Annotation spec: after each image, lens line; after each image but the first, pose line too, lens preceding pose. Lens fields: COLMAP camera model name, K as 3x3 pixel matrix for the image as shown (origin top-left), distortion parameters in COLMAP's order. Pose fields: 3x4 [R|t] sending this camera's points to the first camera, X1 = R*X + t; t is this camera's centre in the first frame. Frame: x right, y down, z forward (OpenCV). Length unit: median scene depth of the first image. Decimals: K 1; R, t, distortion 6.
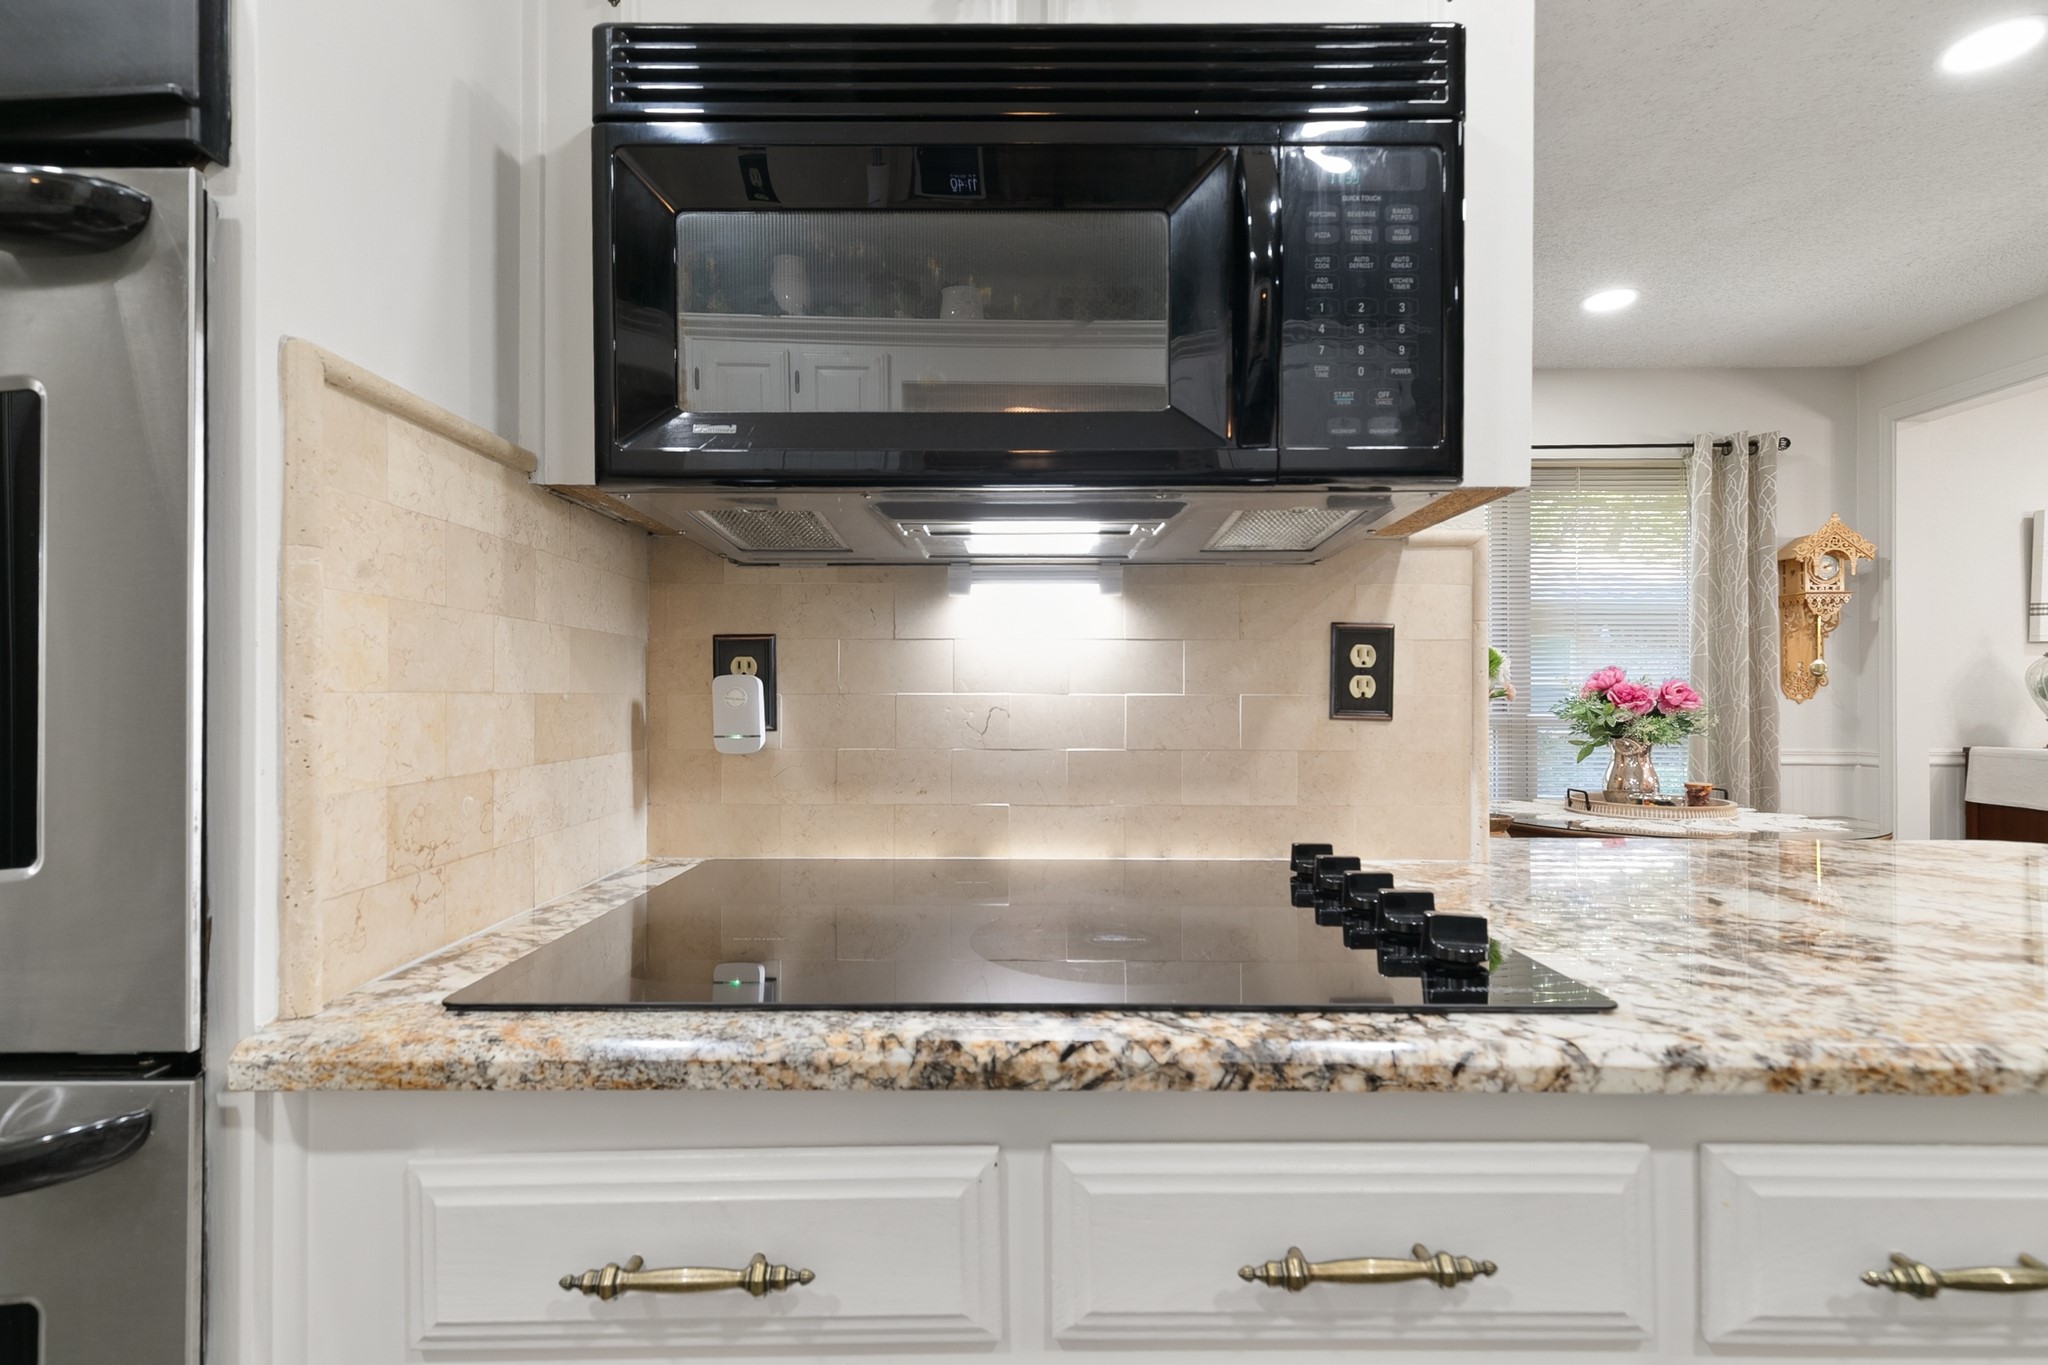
lens RADIAL K [[952.7, 0, 1023.3], [0, 952.7, 693.7], [0, 0, 1]] dist [0.002144, 0.000156]
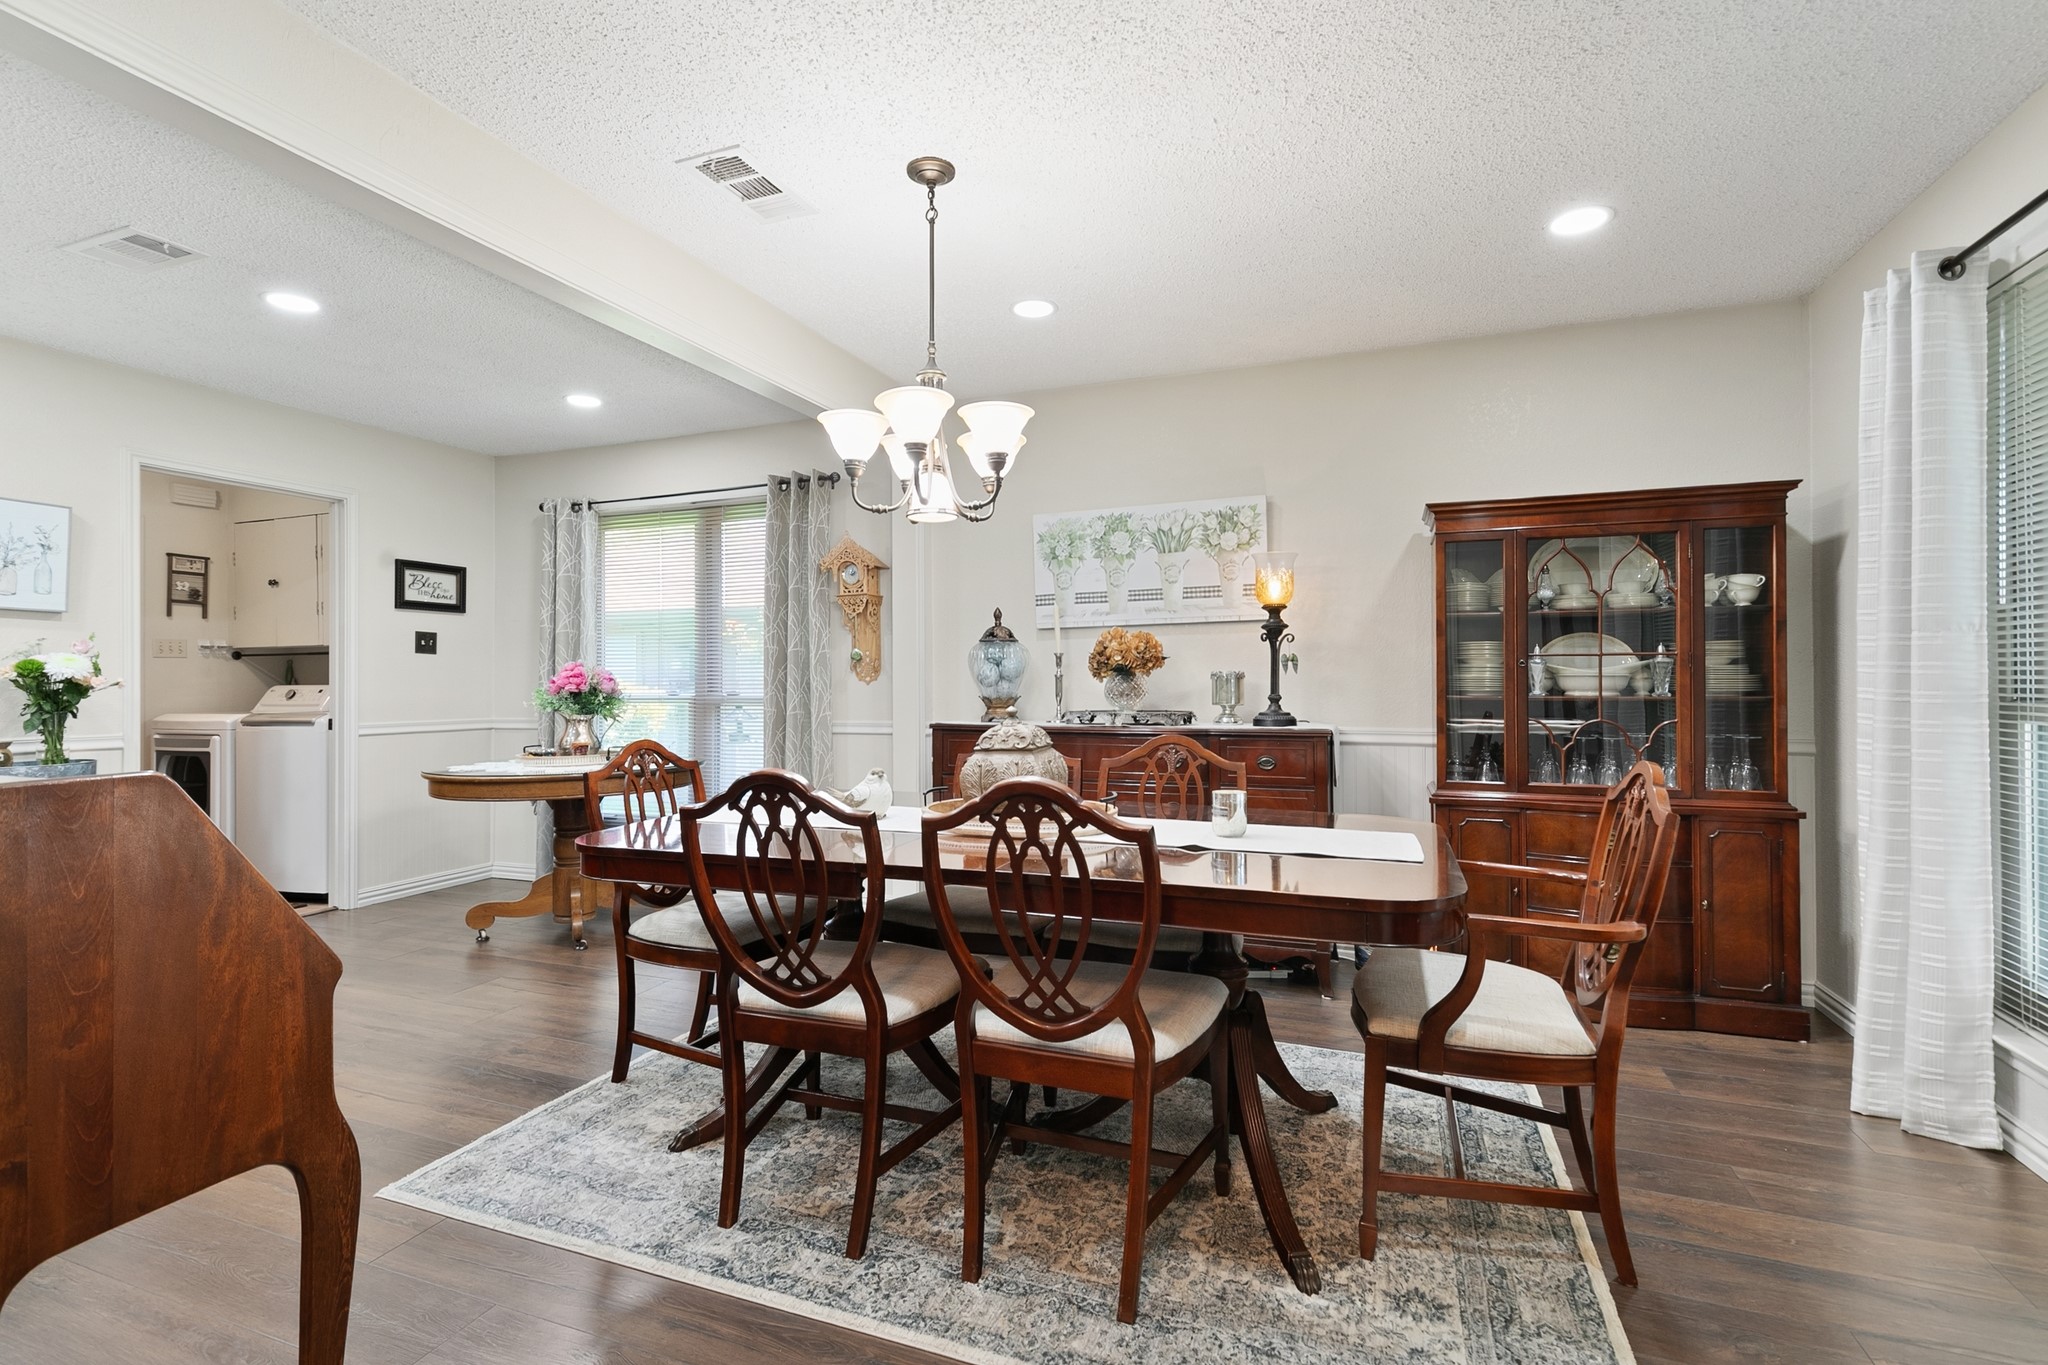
lens RADIAL K [[925.9, 0, 1026.7], [0, 925.9, 672.9], [0, 0, 1]] dist [0.002015, 0.000015]
pose [[0.933988, -0.013280, -0.357057, 4.485724], [0.011582, 0.999909, -0.006894, 0.019649], [0.357117, 0.002304, 0.934057, -0.112867]]
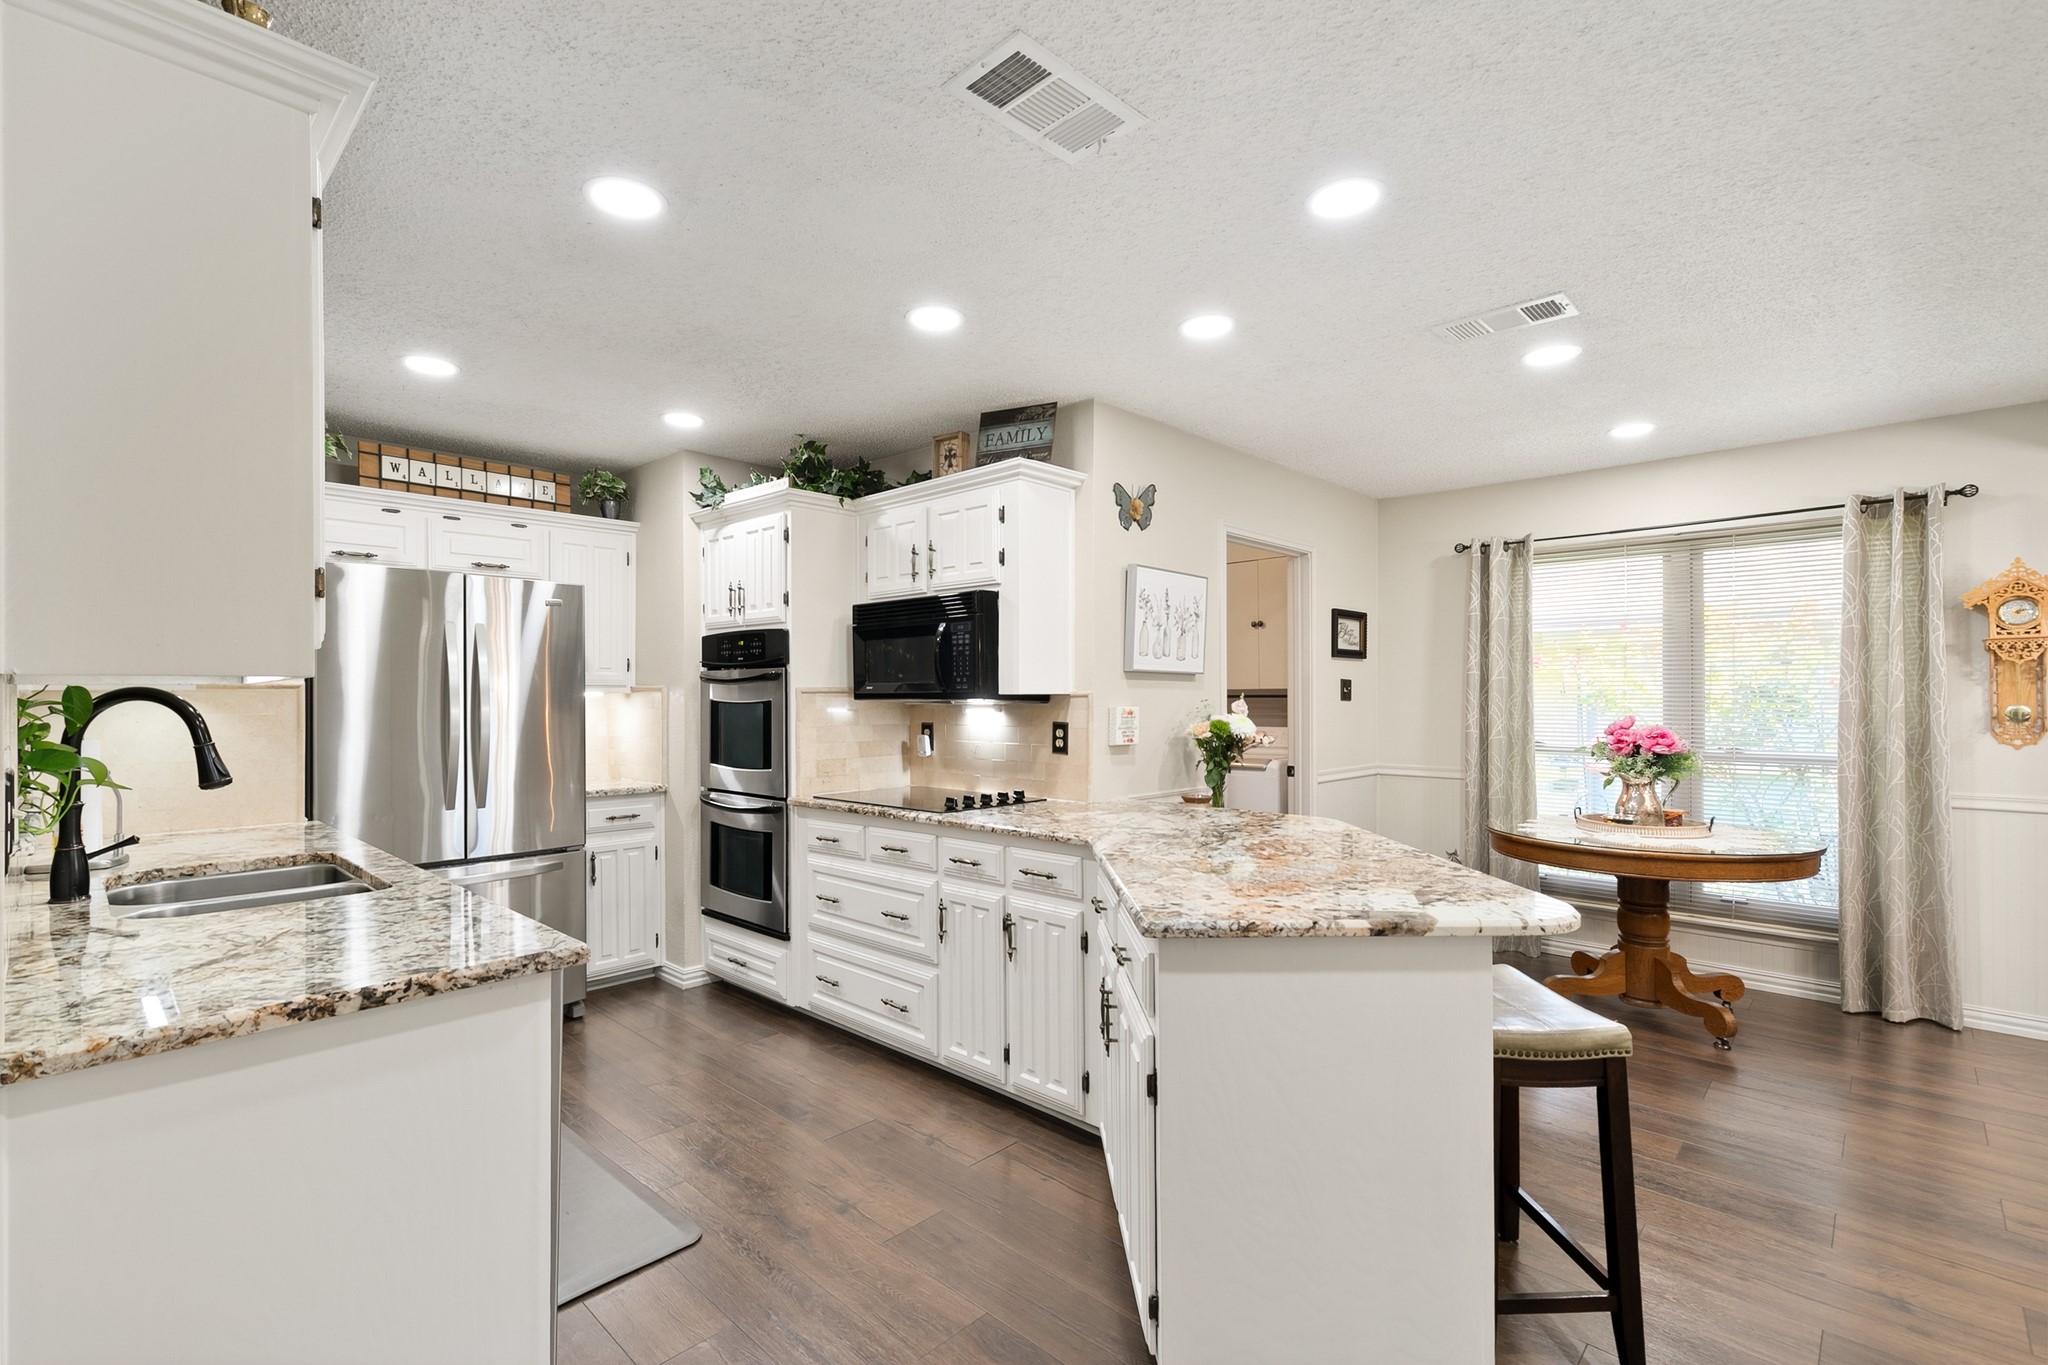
lens RADIAL K [[915.4, 0, 1020.6], [0, 915.4, 695.2], [0, 0, 1]] dist [0.000549, 0.000080]
pose [[0.719382, -0.005261, -0.694594, 2.298889], [0.006726, 0.999977, -0.000608, -0.159944], [0.694582, -0.004234, 0.719401, -1.189497]]
